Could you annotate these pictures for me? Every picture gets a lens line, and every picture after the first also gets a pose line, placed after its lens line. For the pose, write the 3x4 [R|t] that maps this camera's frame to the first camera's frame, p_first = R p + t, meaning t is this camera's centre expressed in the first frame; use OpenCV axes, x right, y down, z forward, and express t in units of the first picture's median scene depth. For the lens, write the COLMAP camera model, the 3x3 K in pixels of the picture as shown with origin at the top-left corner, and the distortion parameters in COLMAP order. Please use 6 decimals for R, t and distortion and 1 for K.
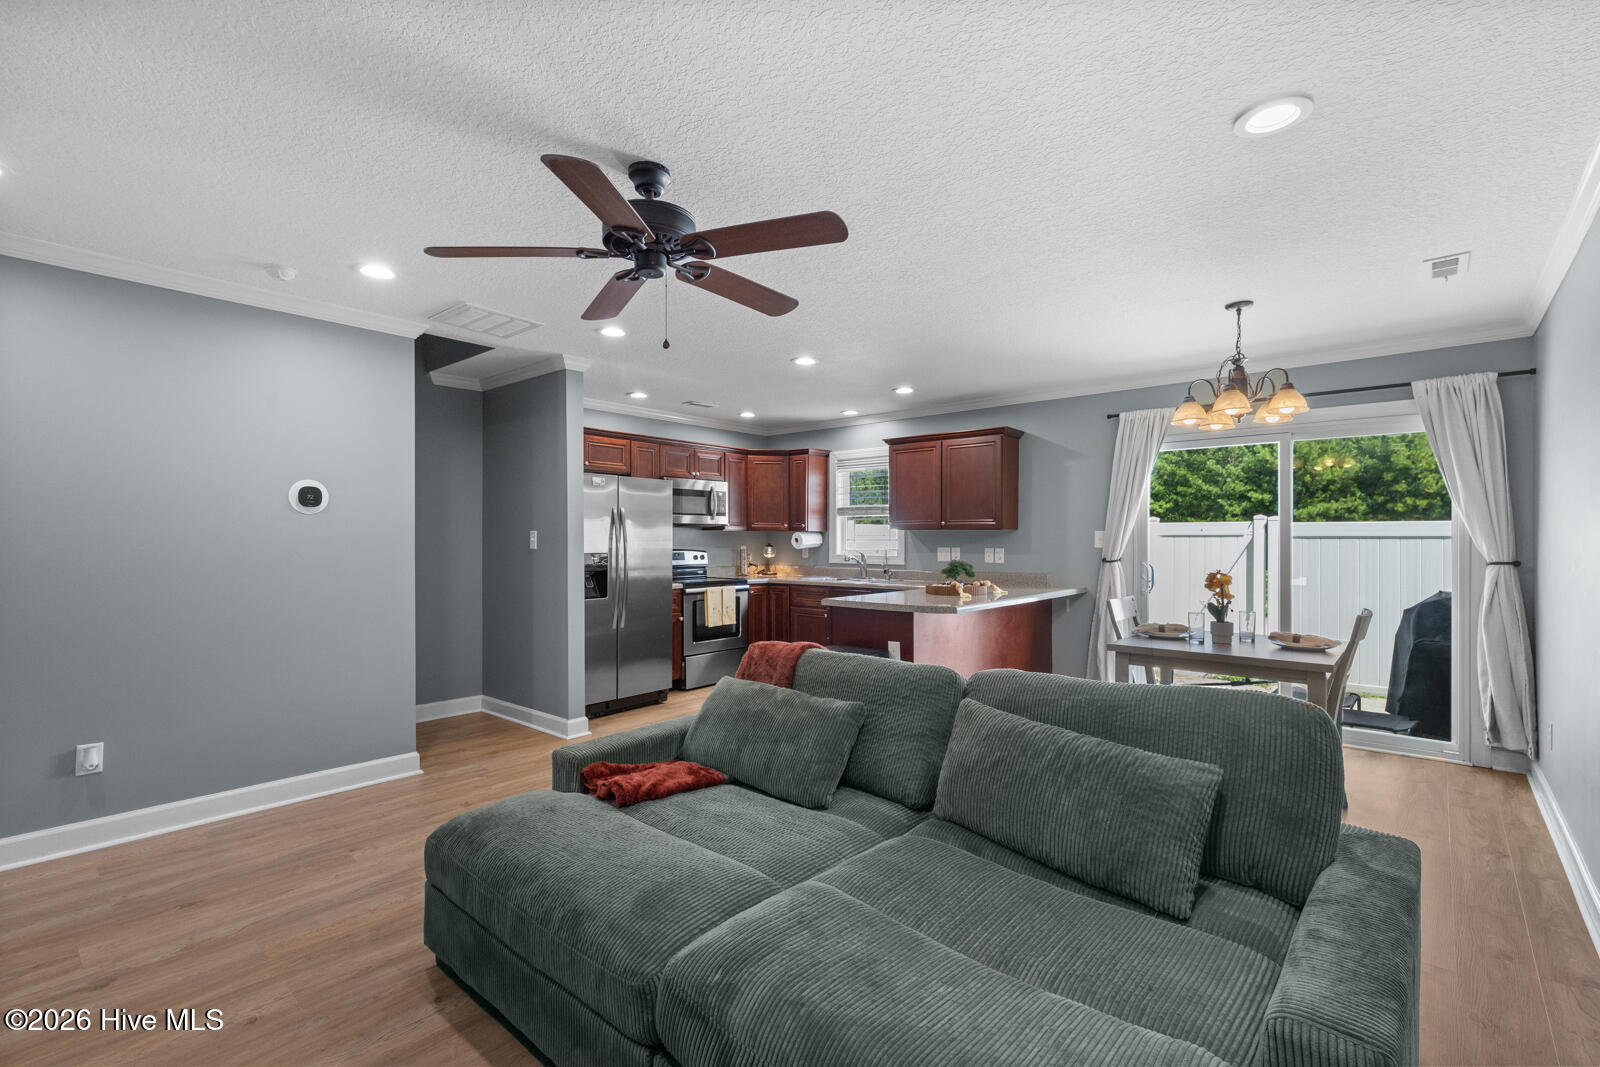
lens RADIAL K [[713.5, 0, 792.9], [0, 713.5, 543.7], [0, 0, 1]] dist [0.003417, 0.001135]
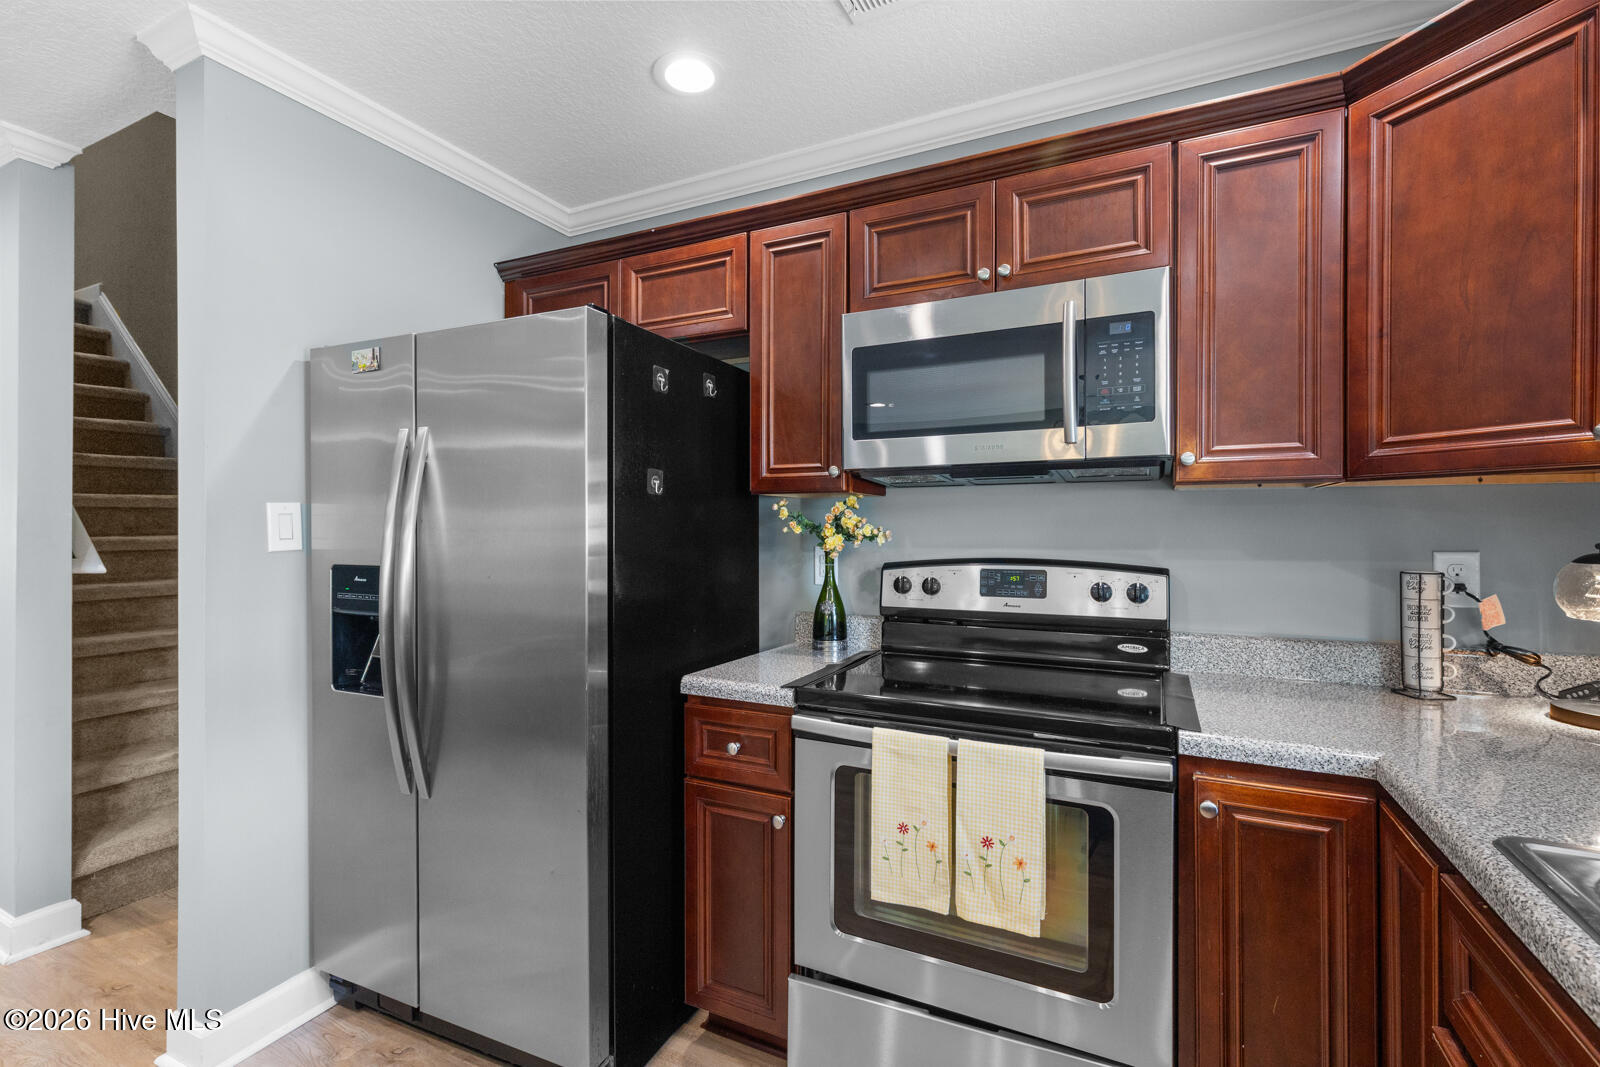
lens RADIAL K [[713.5, 0, 803.3], [0, 713.5, 534.2], [0, 0, 1]] dist [0.003417, 0.001135]
pose [[0.261375, 0.003428, -0.965231, 0.092873], [-0.002006, 0.999993, 0.003008, -0.002946], [0.965235, 0.001150, 0.261380, 0.826669]]
